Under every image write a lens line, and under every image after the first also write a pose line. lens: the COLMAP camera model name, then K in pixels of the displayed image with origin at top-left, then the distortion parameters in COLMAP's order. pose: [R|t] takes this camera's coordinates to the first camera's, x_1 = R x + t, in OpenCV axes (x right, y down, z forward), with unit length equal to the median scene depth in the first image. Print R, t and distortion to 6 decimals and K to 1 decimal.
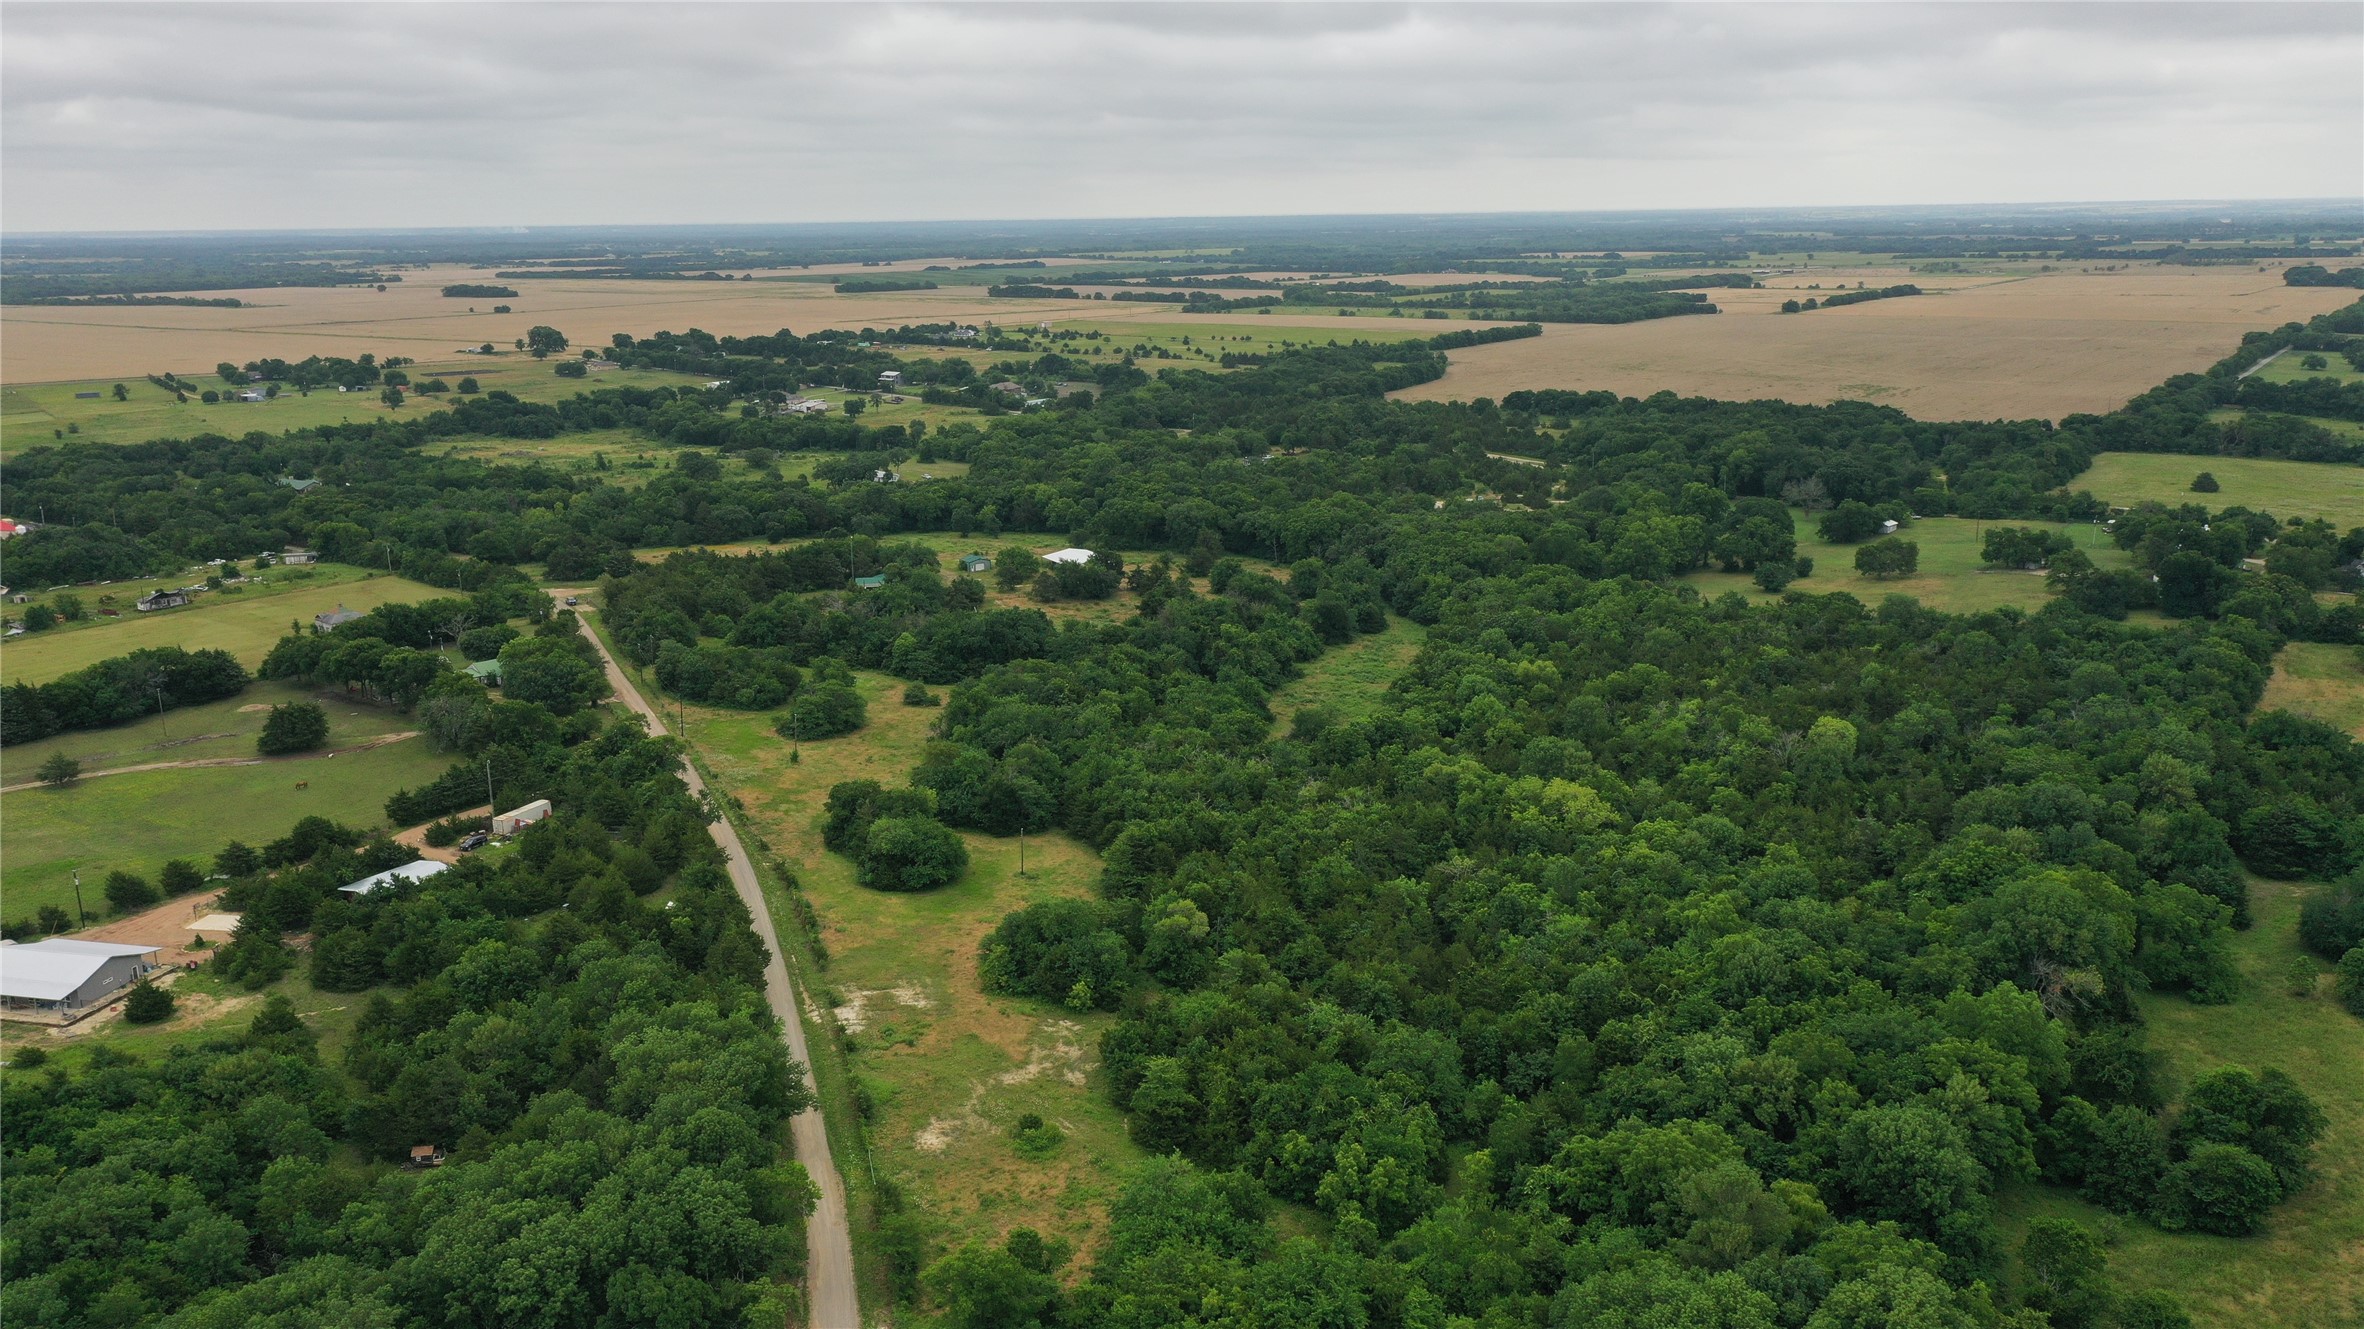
lens RADIAL K [[1921.6, 0, 1182.2], [0, 1921.6, 656.2], [0, 0, 1]] dist [-0.003932, 0.019486]
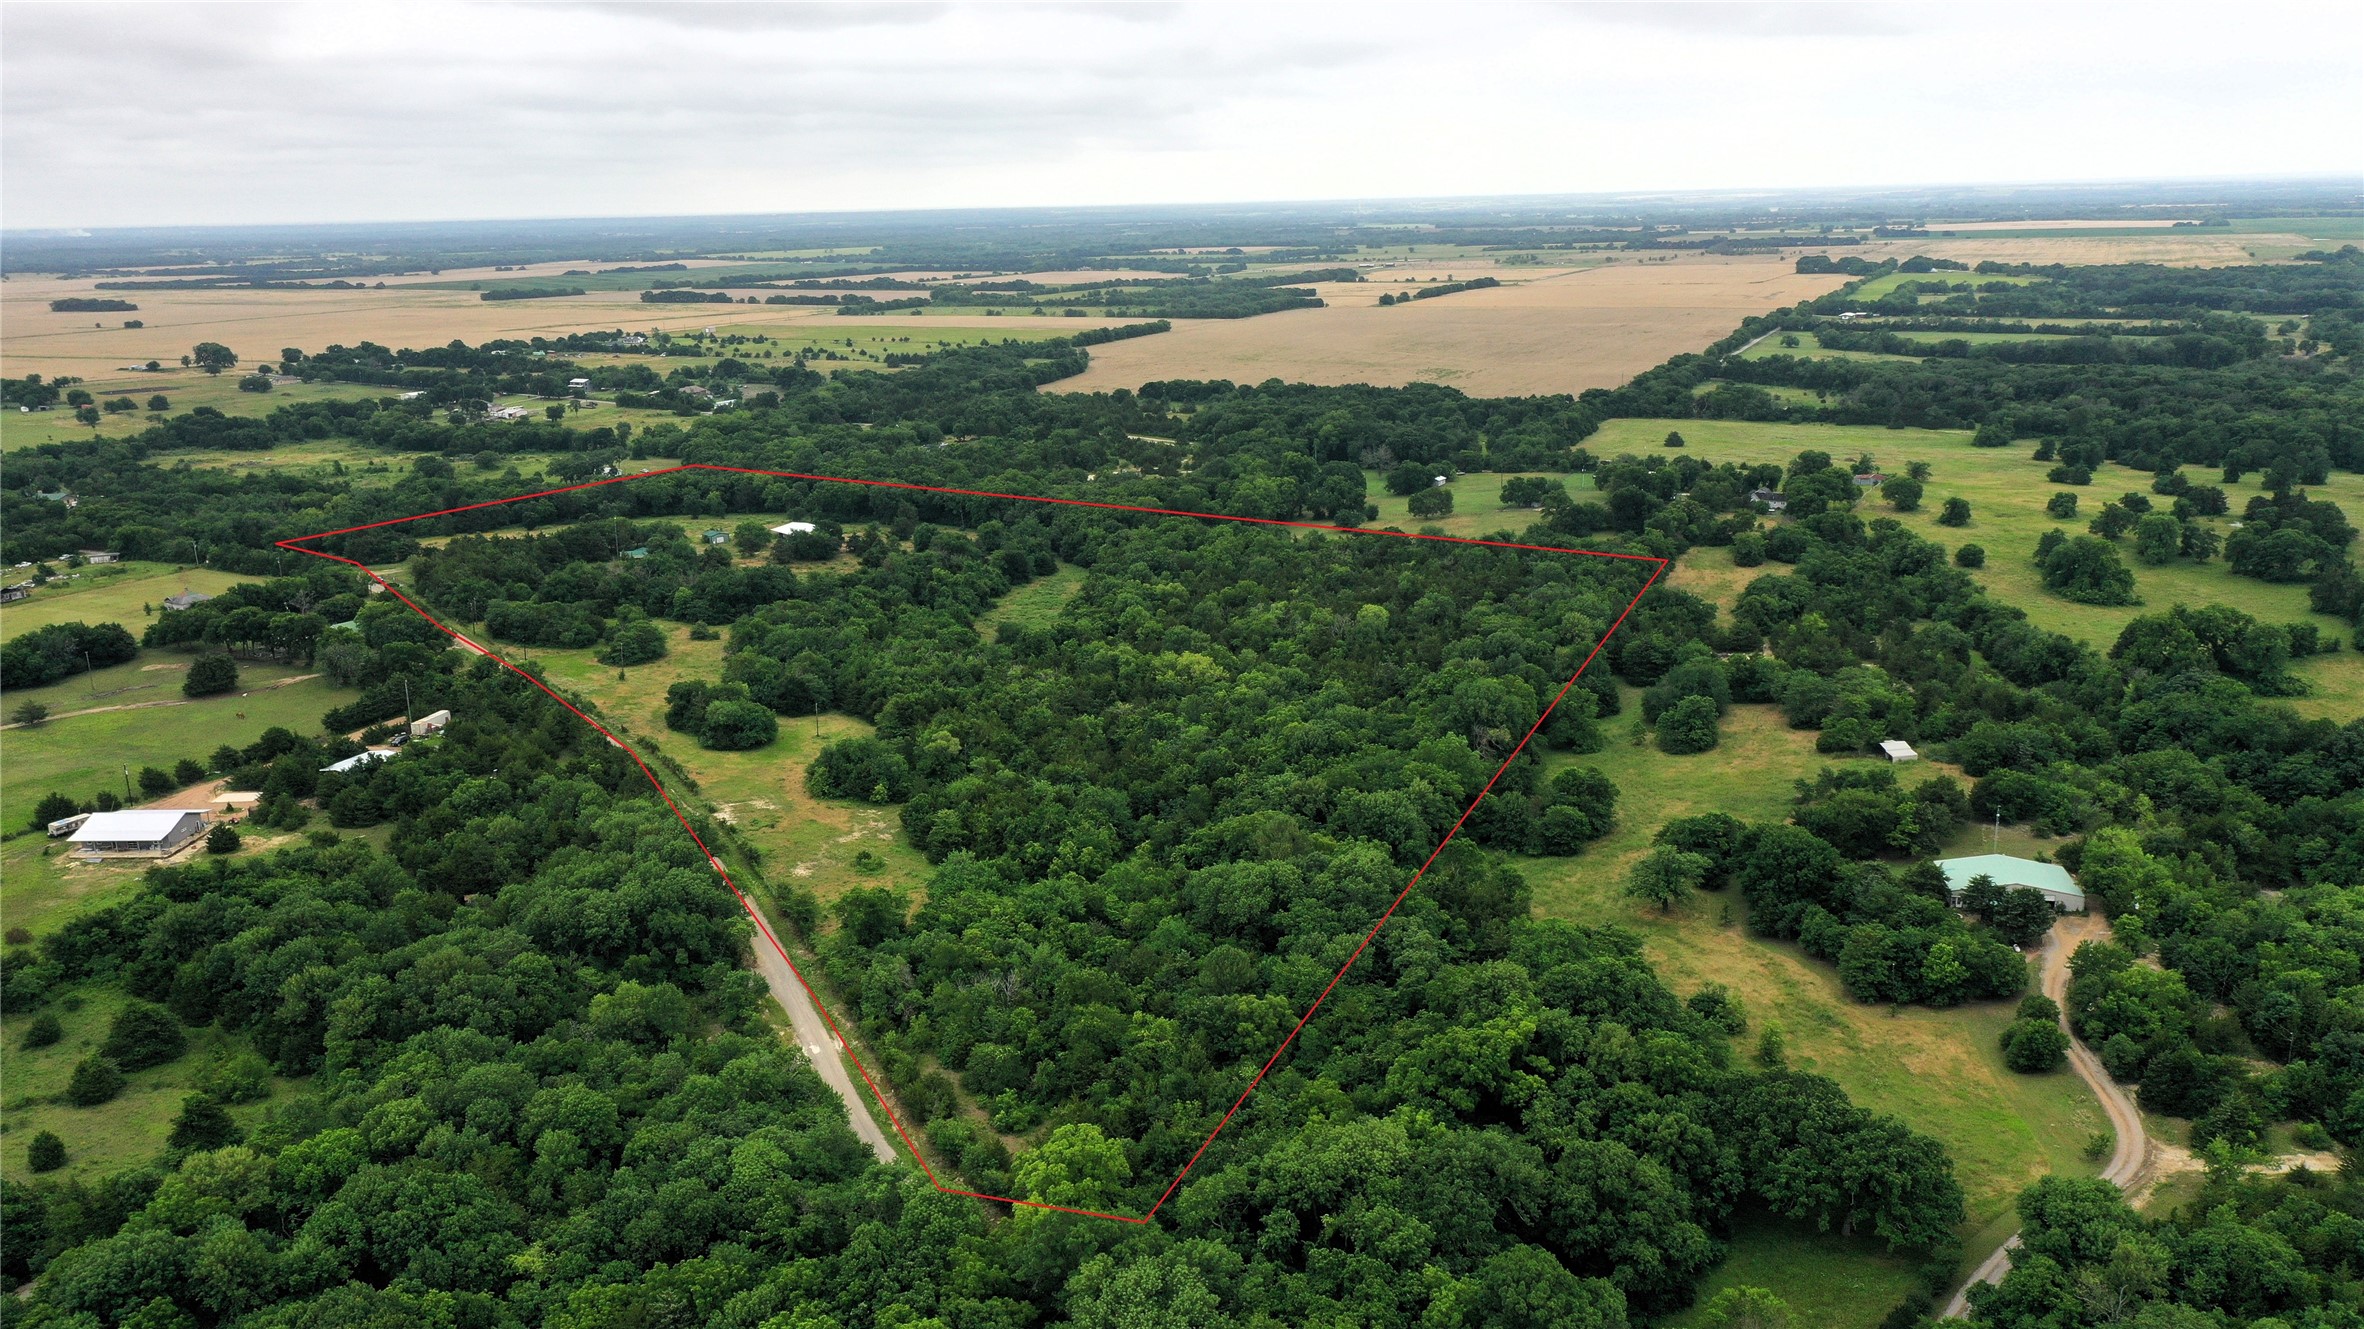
lens RADIAL K [[1921.6, 0, 1178.3], [0, 1921.6, 668.1], [0, 0, 1]] dist [-0.003932, 0.019486]
pose [[0.982918, -0.052748, 0.176324, -0.047403], [0.050975, 0.998594, 0.014576, 0.038469], [-0.176845, -0.005339, 0.984224, -0.301207]]
